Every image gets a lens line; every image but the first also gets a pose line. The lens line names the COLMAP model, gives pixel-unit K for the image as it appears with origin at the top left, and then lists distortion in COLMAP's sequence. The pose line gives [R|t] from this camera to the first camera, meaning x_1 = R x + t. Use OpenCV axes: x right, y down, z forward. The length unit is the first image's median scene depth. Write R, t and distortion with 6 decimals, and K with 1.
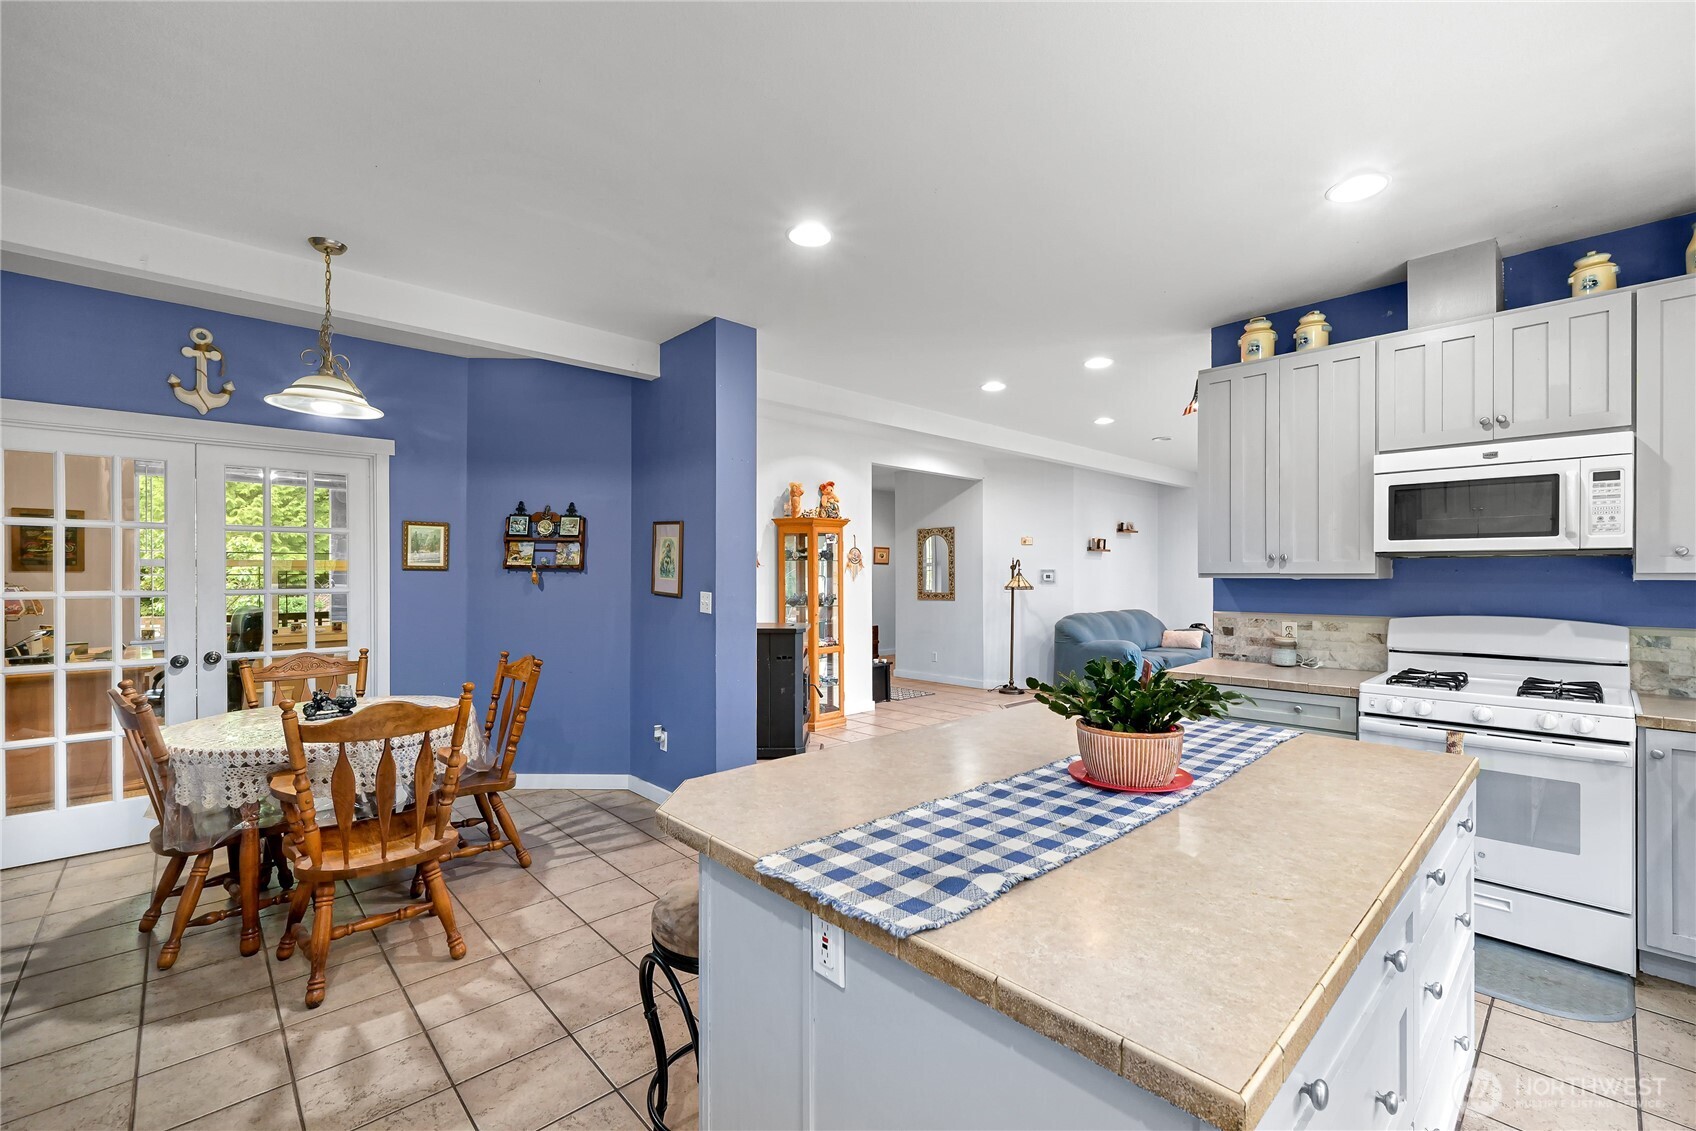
lens RADIAL K [[711.8, 0, 857.3], [0, 711.8, 574.8], [0, 0, 1]] dist [0.000723, -0.000300]
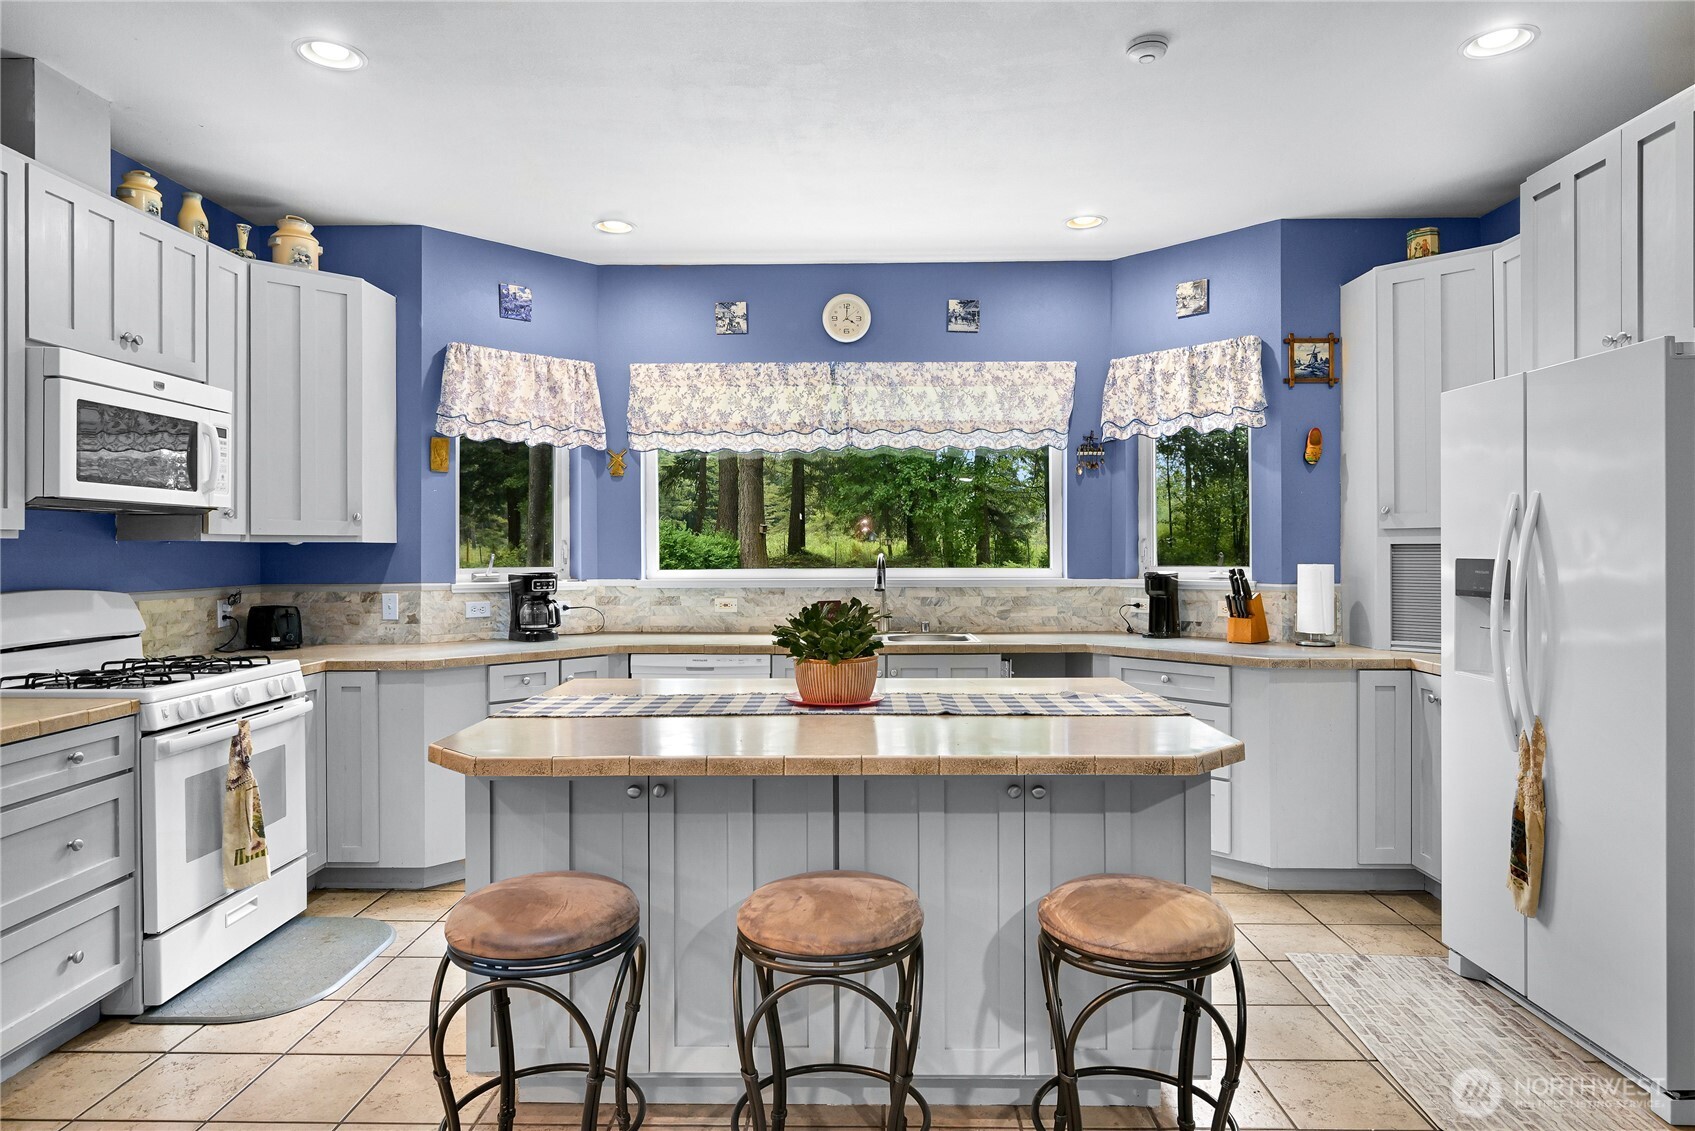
lens RADIAL K [[1001.9, 0, 846.4], [0, 1001.9, 552.4], [0, 0, 1]] dist [0.006620, 0.000579]
pose [[-0.709407, 0.000150, 0.704799, -0.429275], [0.003063, 0.999991, 0.002870, 0.018331], [-0.704792, 0.004195, -0.709401, 1.160418]]
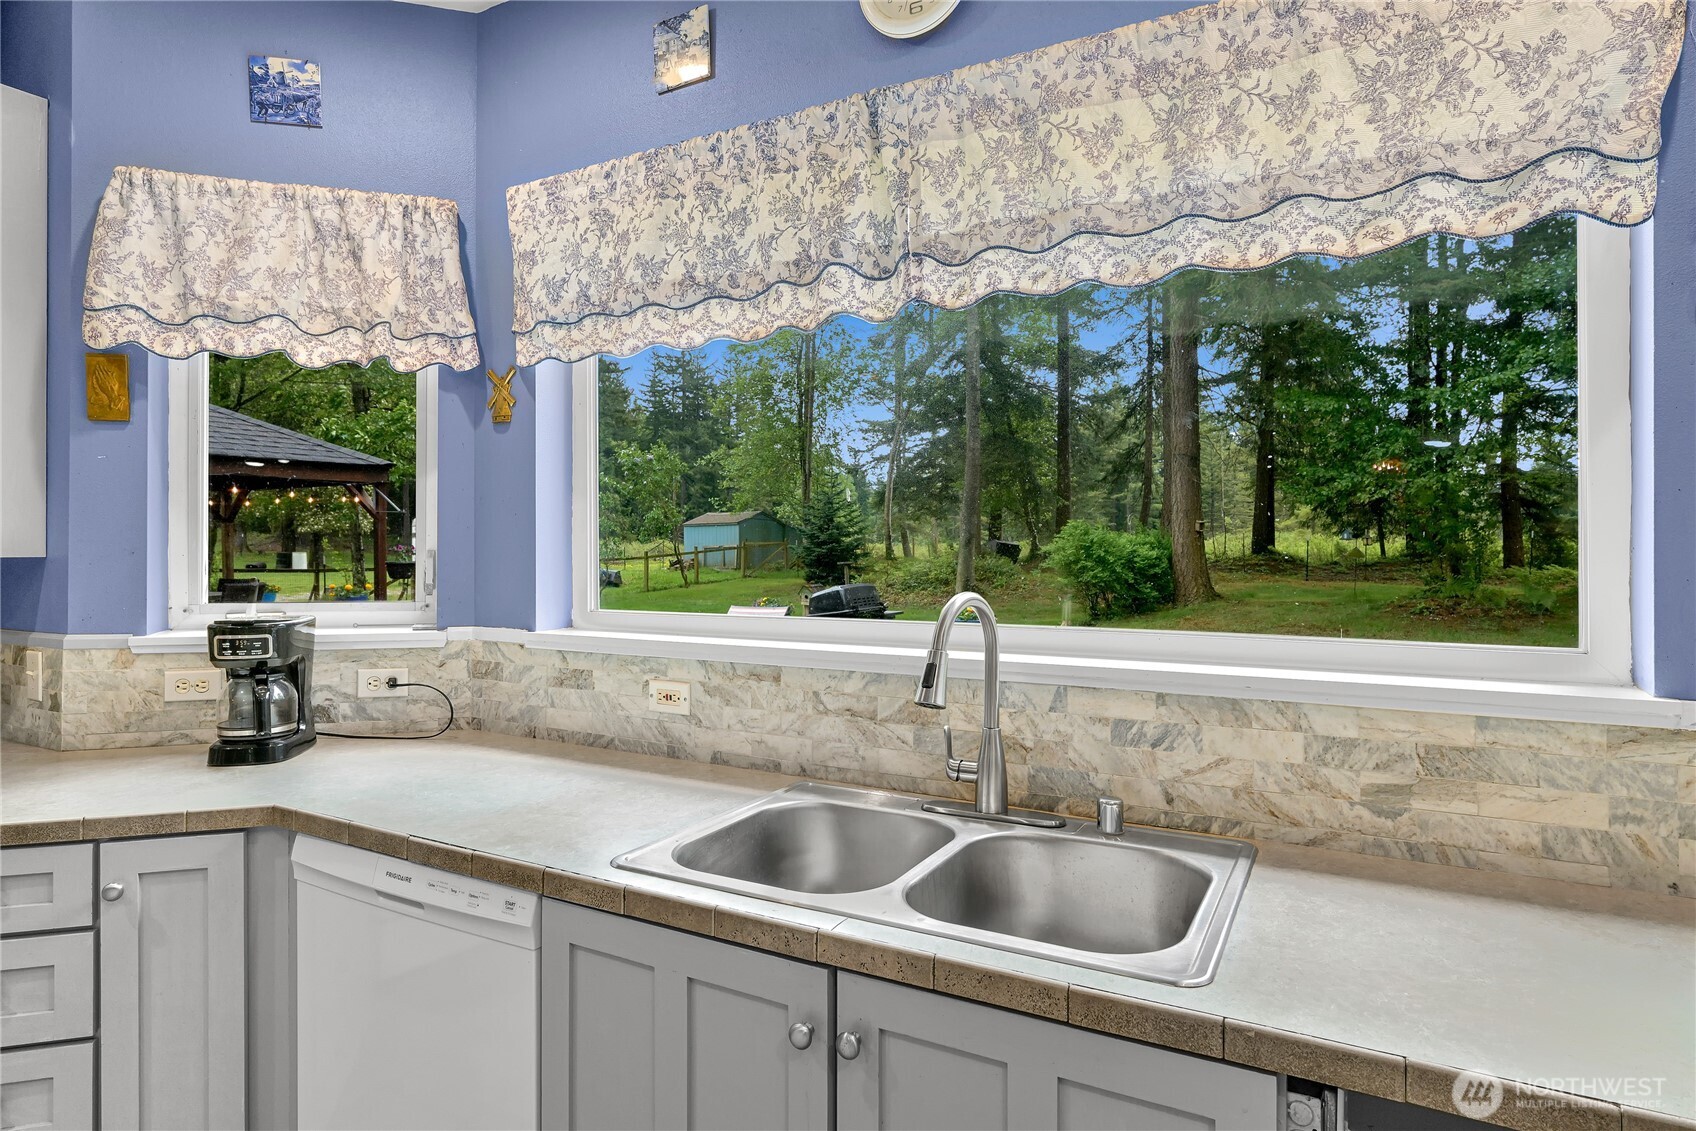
lens RADIAL K [[941.9, 0, 847.8], [0, 941.9, 545.6], [0, 0, 1]] dist [-0.002465, 0.000590]
pose [[-0.296562, 0.002653, 0.955010, 0.176506], [0.000860, 0.999996, -0.002511, 0.000219], [-0.955013, 0.000077, -0.296563, 0.210005]]
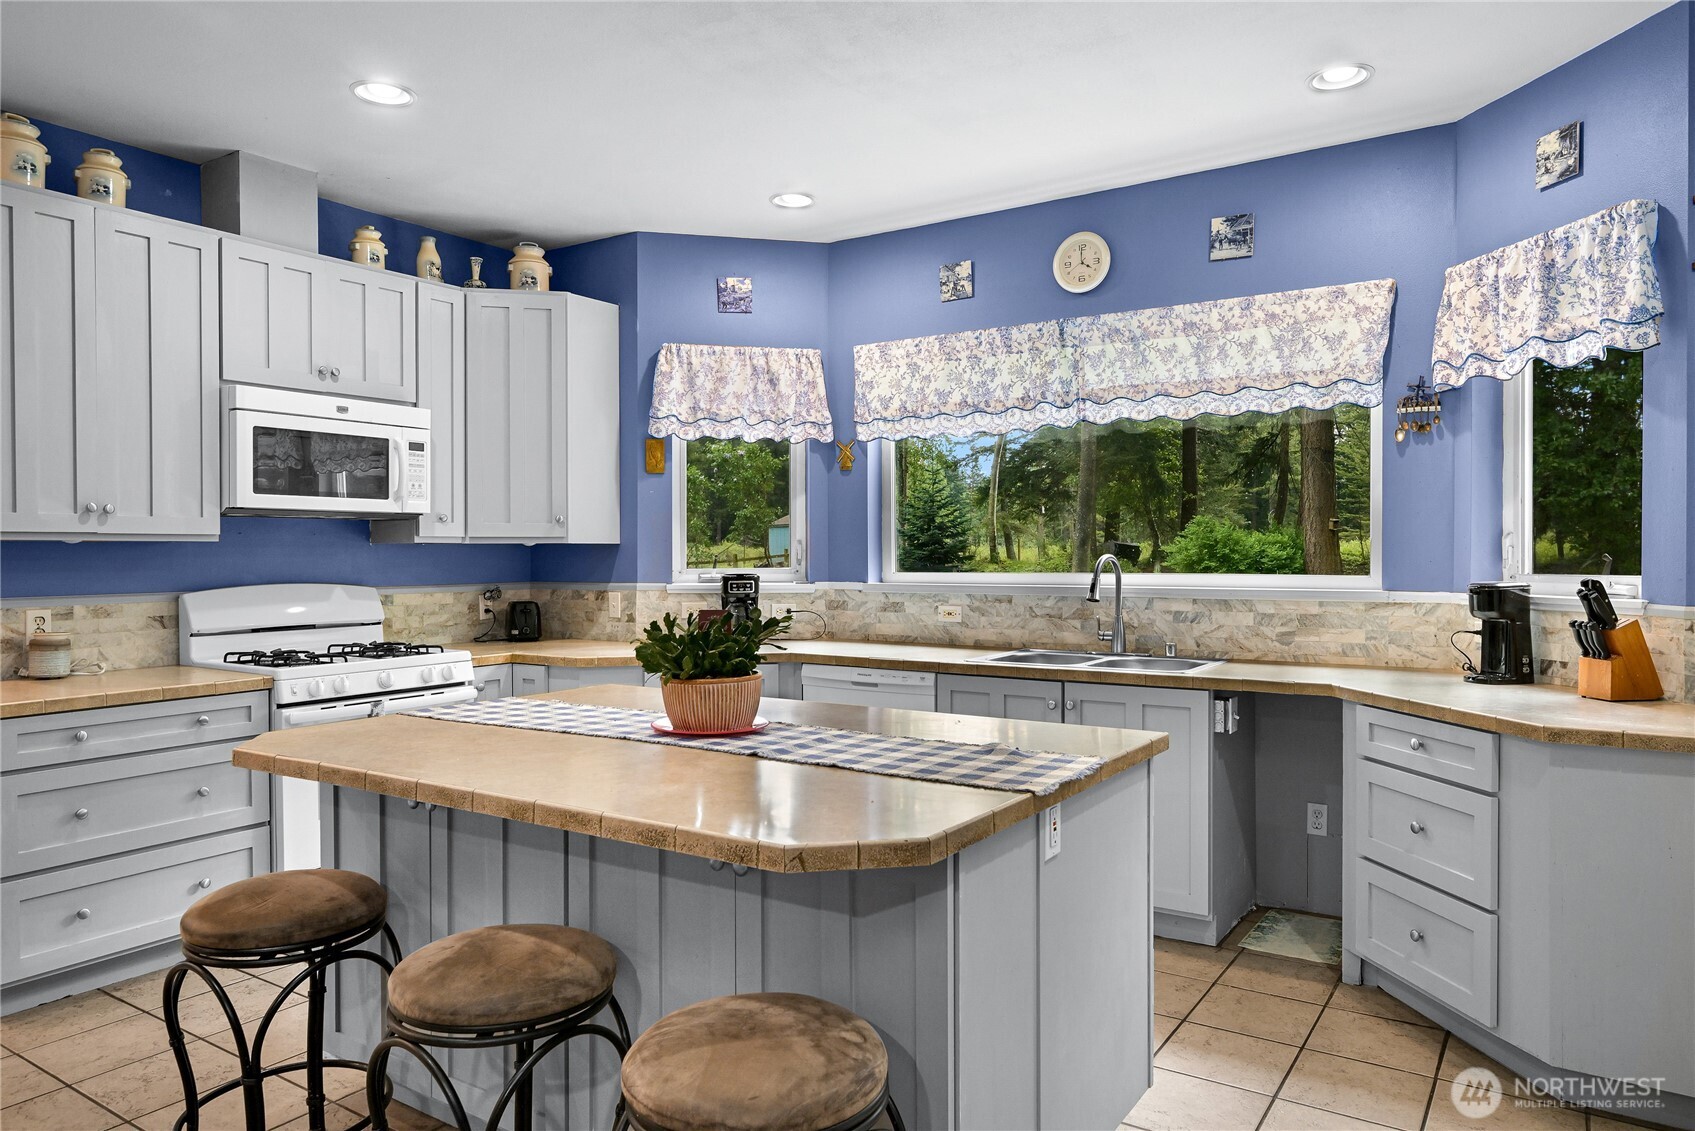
lens RADIAL K [[1095.3, 0, 853.7], [0, 1095.3, 565.2], [0, 0, 1]] dist [0.000100, 0.003000]
pose [[-0.222732, -0.010894, 0.974819, -0.620391], [0.003760, 0.999921, 0.012033, 0.020606], [-0.974872, 0.006345, -0.222674, 0.612495]]
